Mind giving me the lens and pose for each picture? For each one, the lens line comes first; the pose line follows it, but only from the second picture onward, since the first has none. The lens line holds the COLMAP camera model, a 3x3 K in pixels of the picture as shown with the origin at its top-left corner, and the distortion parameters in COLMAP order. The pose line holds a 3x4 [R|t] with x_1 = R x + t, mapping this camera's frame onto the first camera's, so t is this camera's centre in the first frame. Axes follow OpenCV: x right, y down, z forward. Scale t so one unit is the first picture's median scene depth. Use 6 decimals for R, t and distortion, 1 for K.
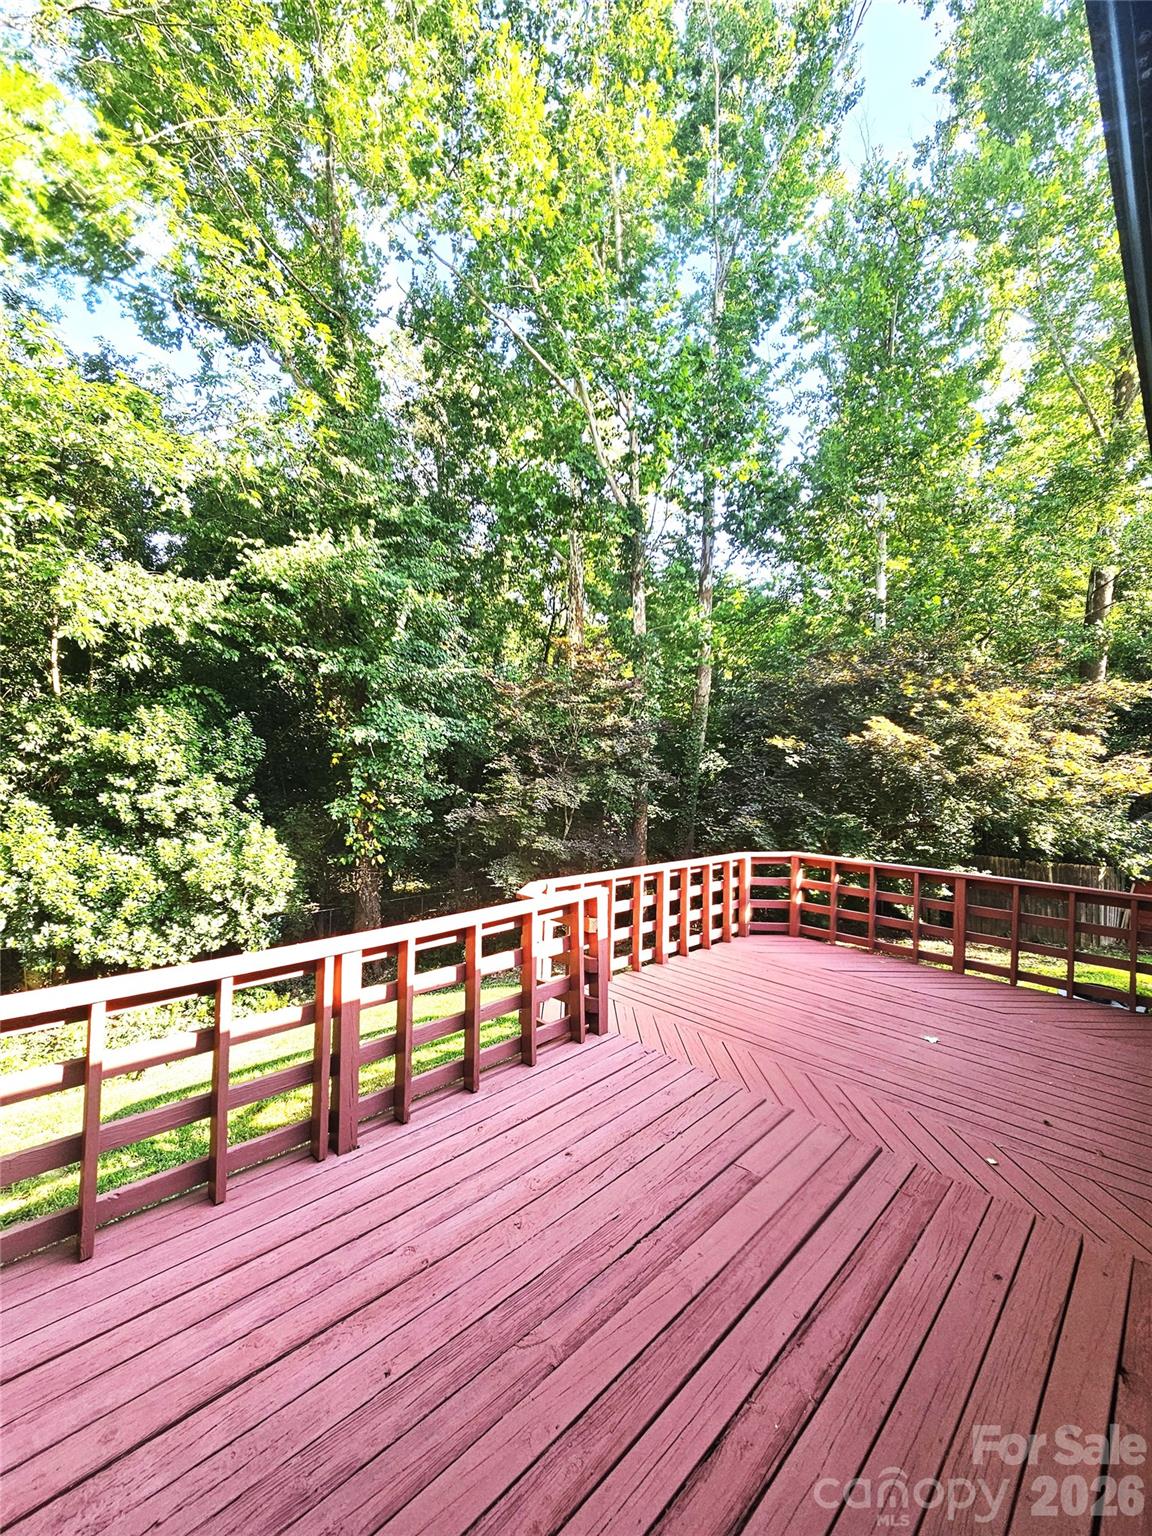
lens RADIAL K [[619.9, 0, 583.5], [0, 619.9, 773.5], [0, 0, 1]] dist [0.002635, -0.000491]
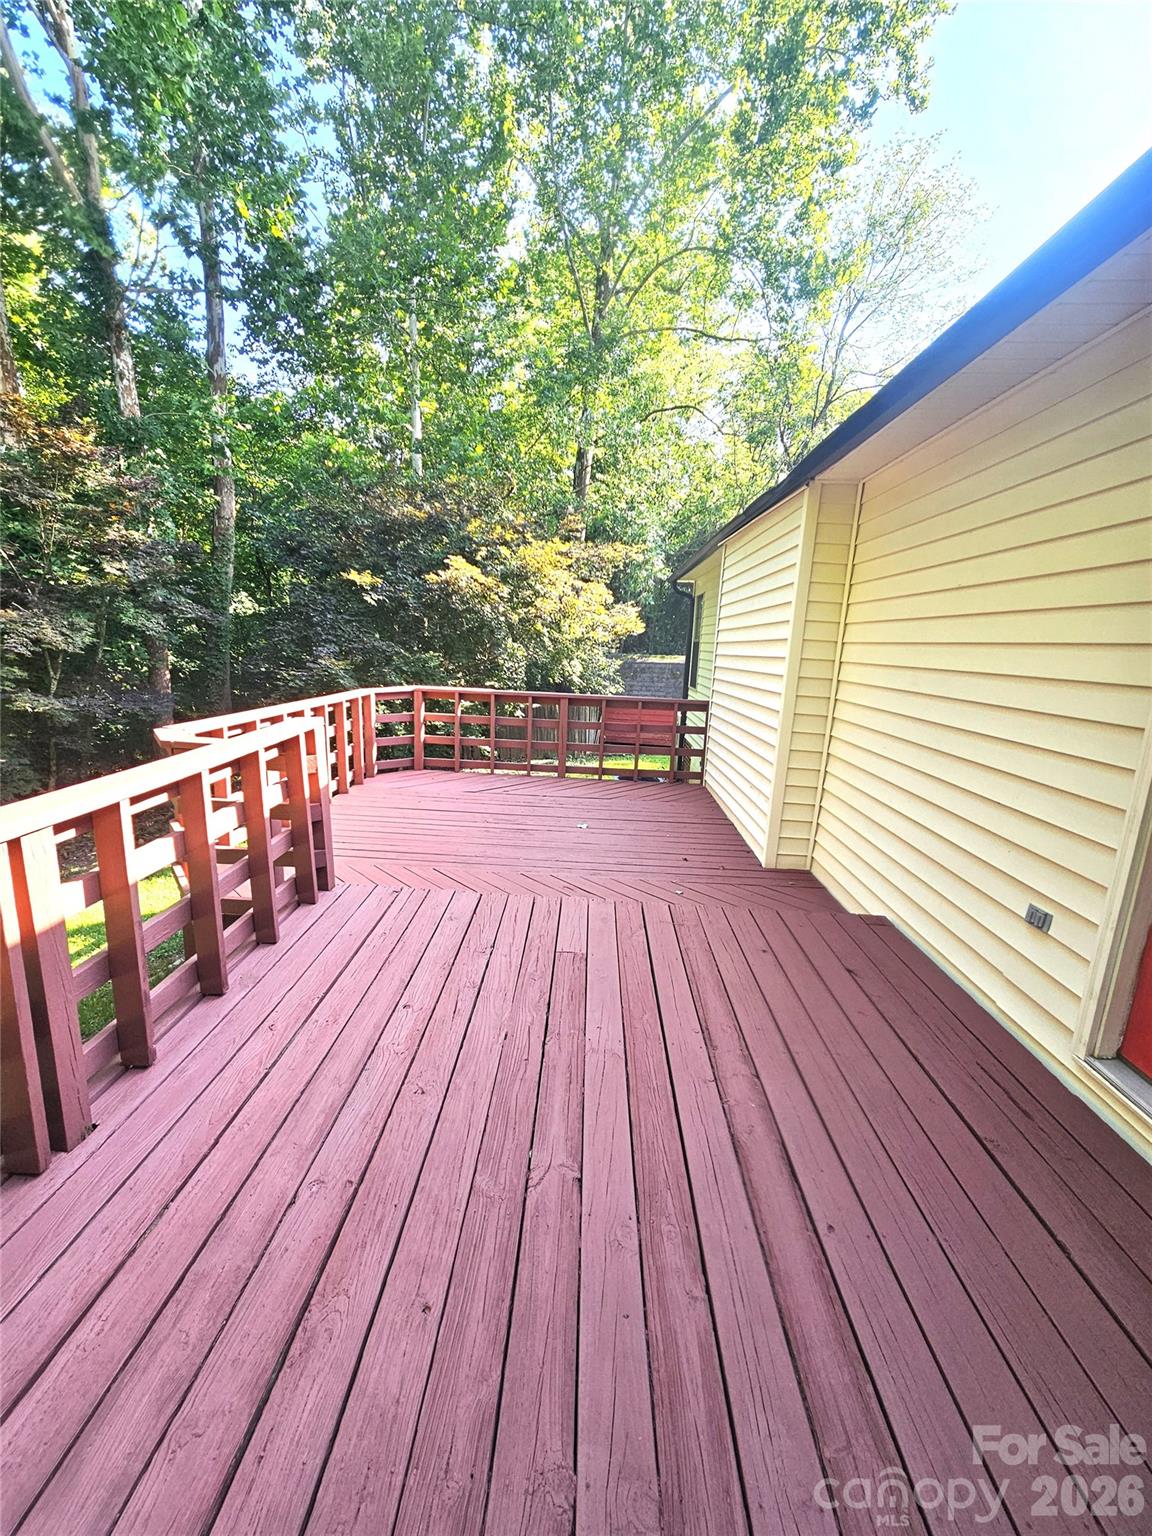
lens RADIAL K [[619.9, 0, 542.2], [0, 619.9, 769.5], [0, 0, 1]] dist [0.002635, -0.000491]
pose [[0.741830, -0.125336, 0.658771, -0.106803], [-0.018558, 0.978165, 0.207001, 0.029668], [-0.670332, -0.165785, 0.723305, 0.081221]]
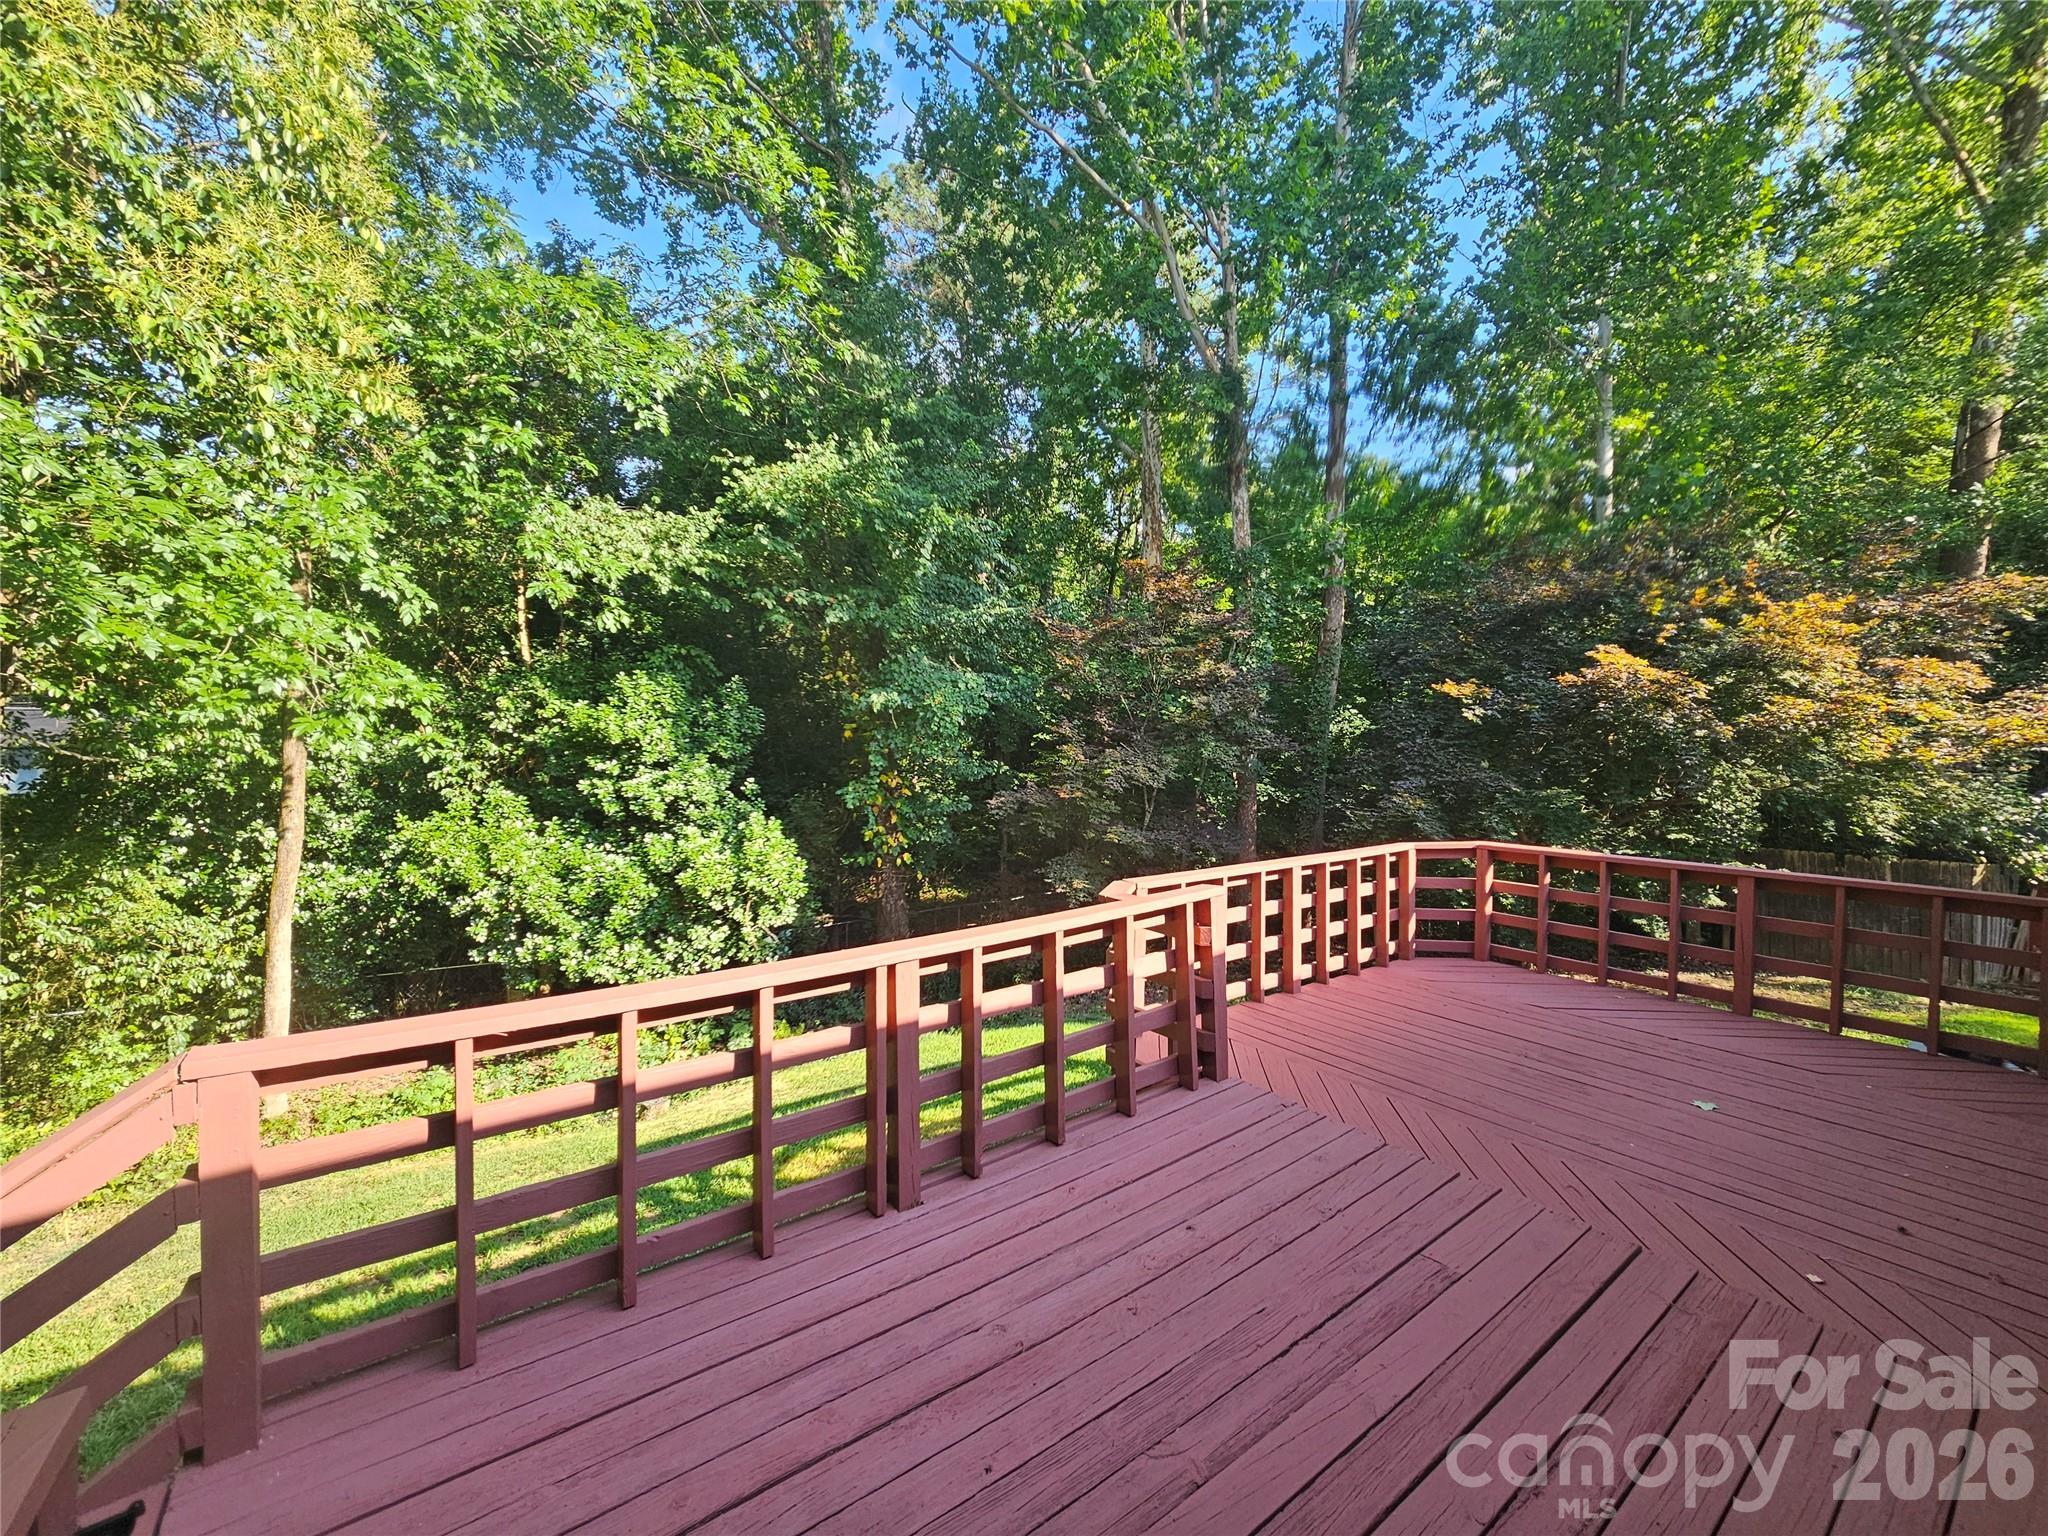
lens RADIAL K [[826.5, 0, 1034.3], [0, 826.5, 774.3], [0, 0, 1]] dist [0.002635, -0.000491]
pose [[0.988576, -0.018912, -0.149533, -0.013302], [0.023822, 0.999232, 0.031116, 0.004982], [0.148830, -0.034323, 0.988267, -0.004190]]
